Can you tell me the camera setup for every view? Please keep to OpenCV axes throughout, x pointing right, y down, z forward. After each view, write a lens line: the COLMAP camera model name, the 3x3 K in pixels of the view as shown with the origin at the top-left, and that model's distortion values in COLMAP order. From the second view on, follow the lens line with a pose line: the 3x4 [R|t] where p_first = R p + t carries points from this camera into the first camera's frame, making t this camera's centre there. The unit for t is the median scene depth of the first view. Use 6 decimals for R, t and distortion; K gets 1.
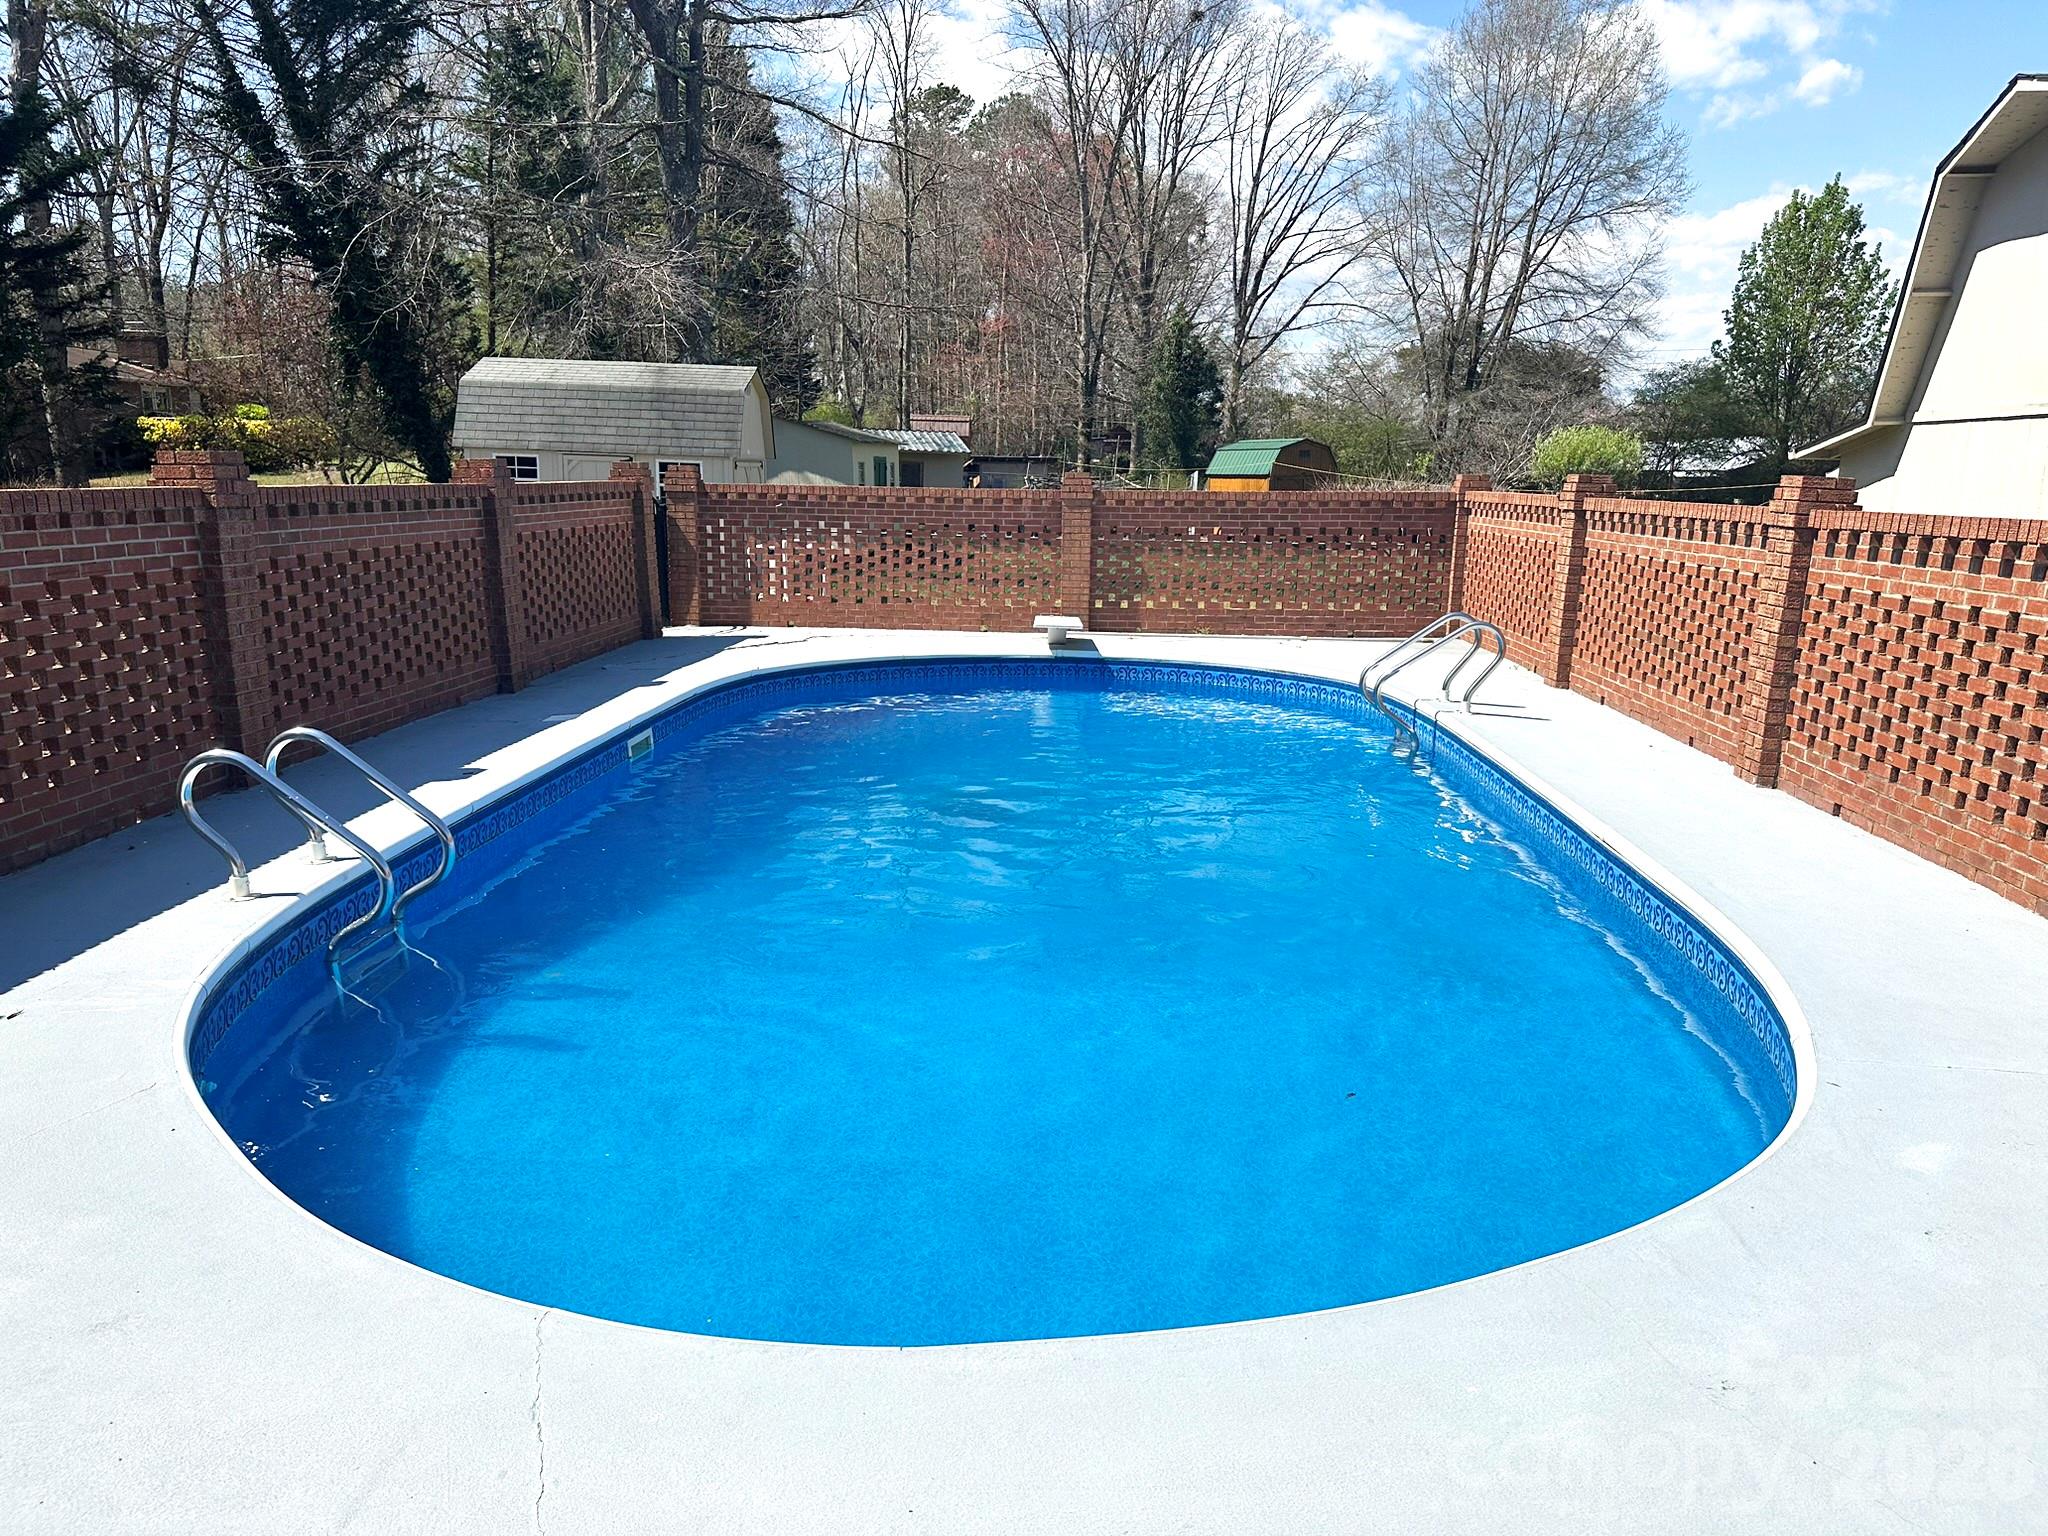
lens RADIAL K [[1444.7, 0, 1031.7], [0, 1444.7, 787.6], [0, 0, 1]] dist [0.047754, -0.020784]
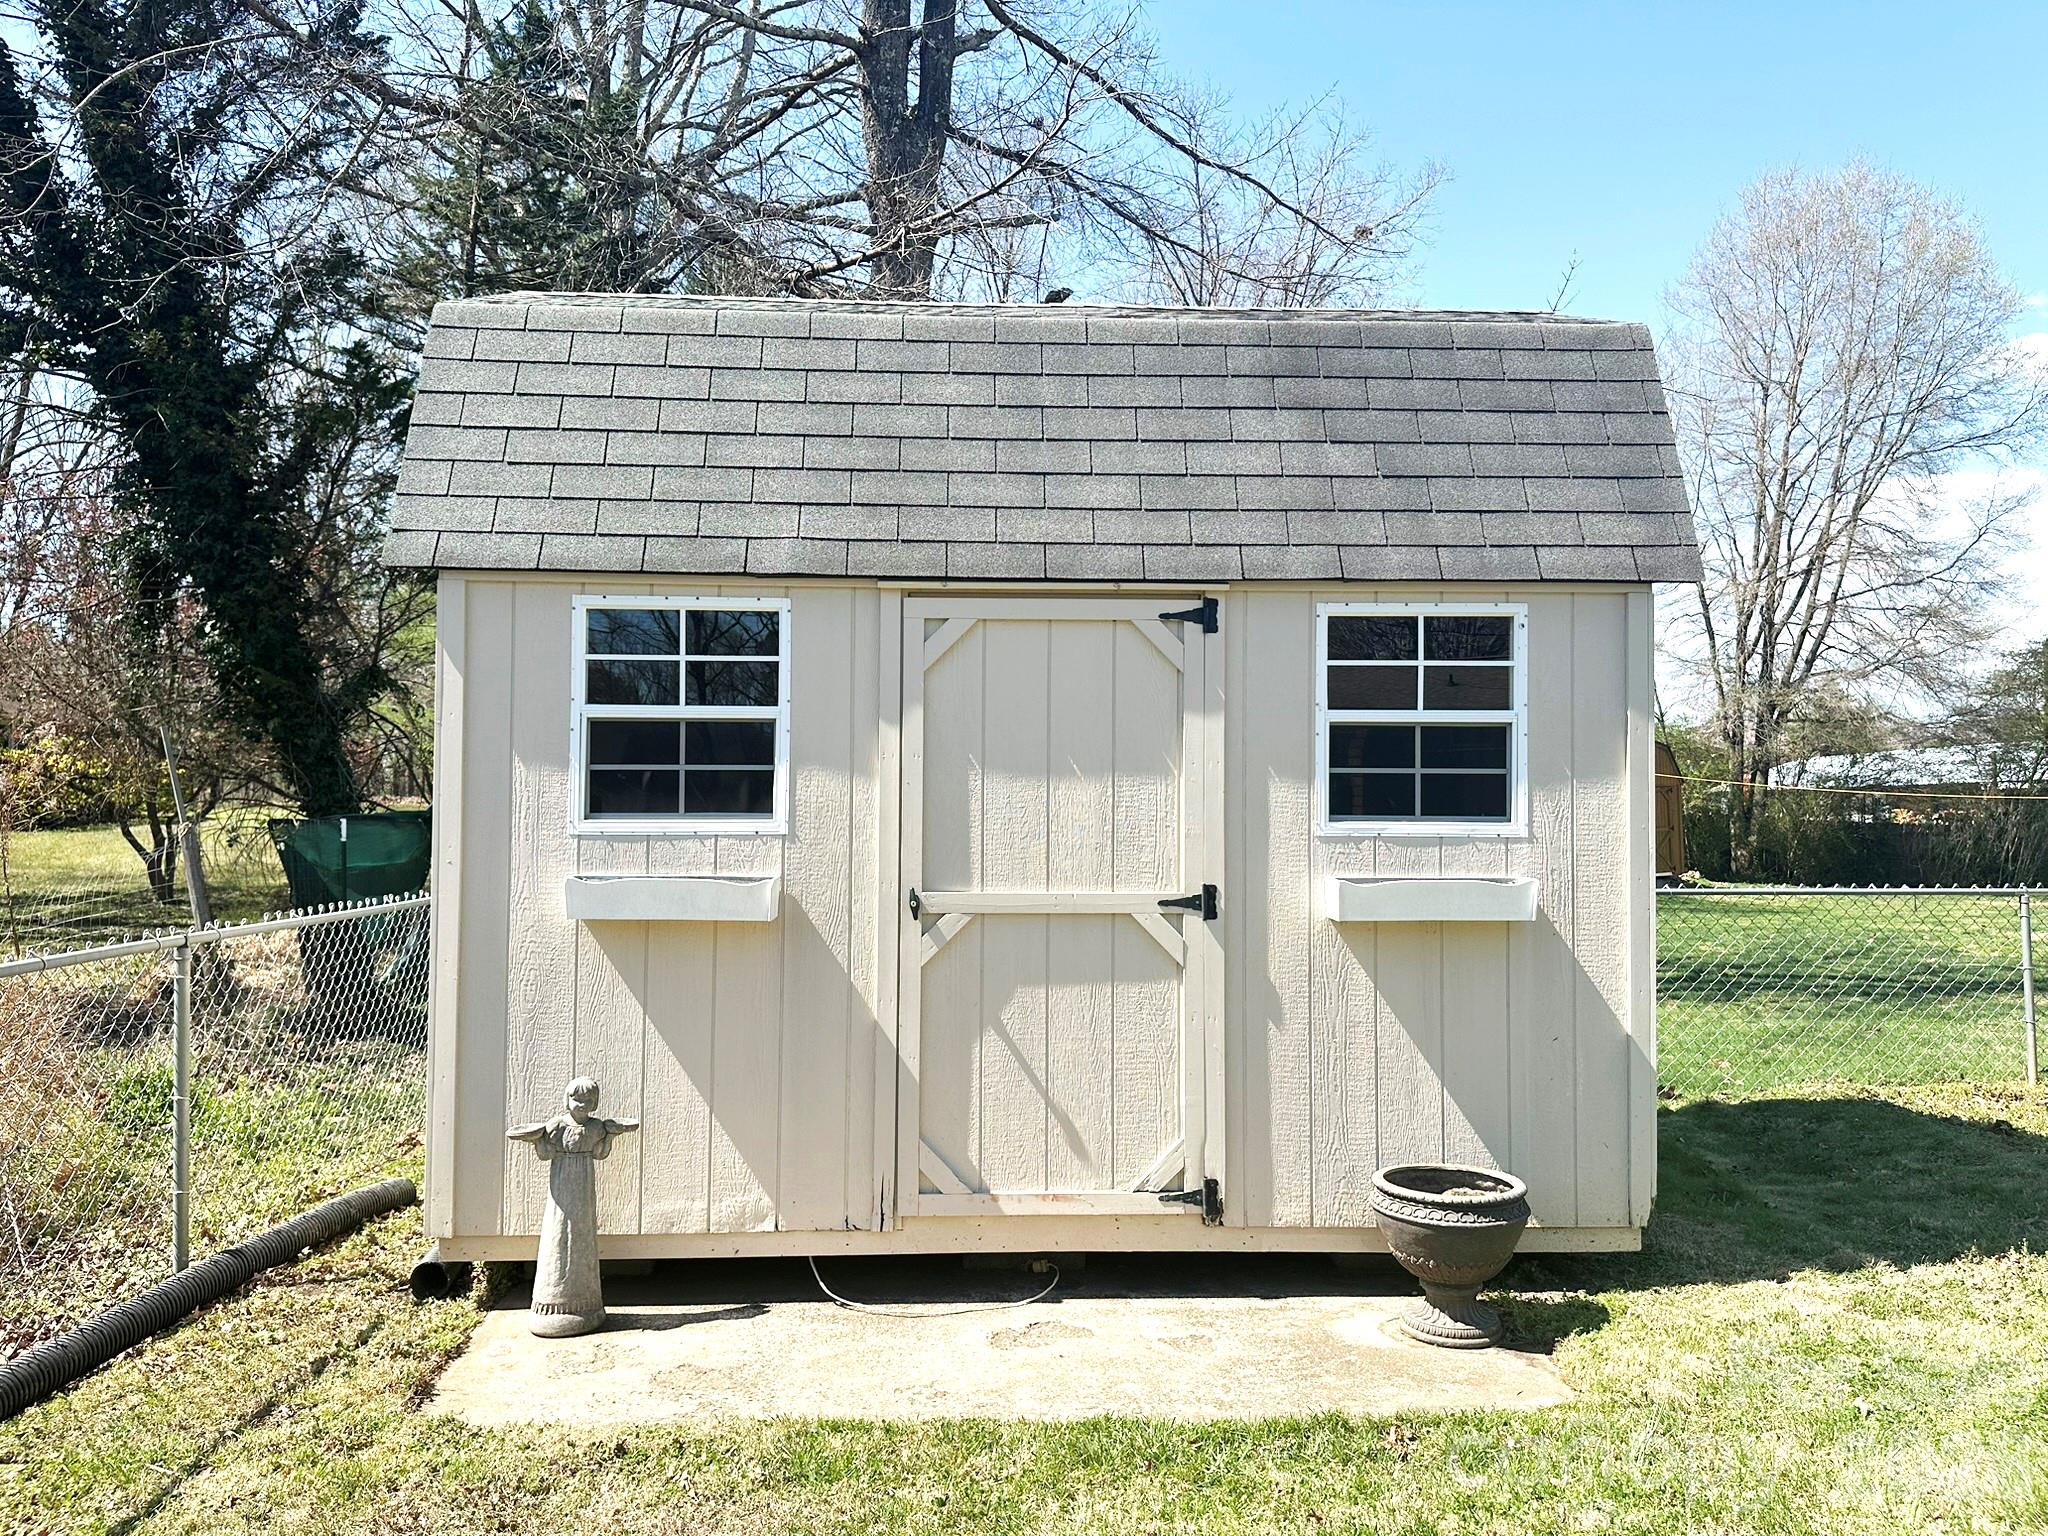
lens RADIAL K [[1444.7, 0, 1034.2], [0, 1444.7, 767.4], [0, 0, 1]] dist [0.047754, -0.020784]
pose [[0.997518, -0.033308, 0.062030, -0.315648], [0.048120, 0.965665, -0.255296, -0.148390], [-0.051397, 0.257648, 0.964871, 0.795912]]
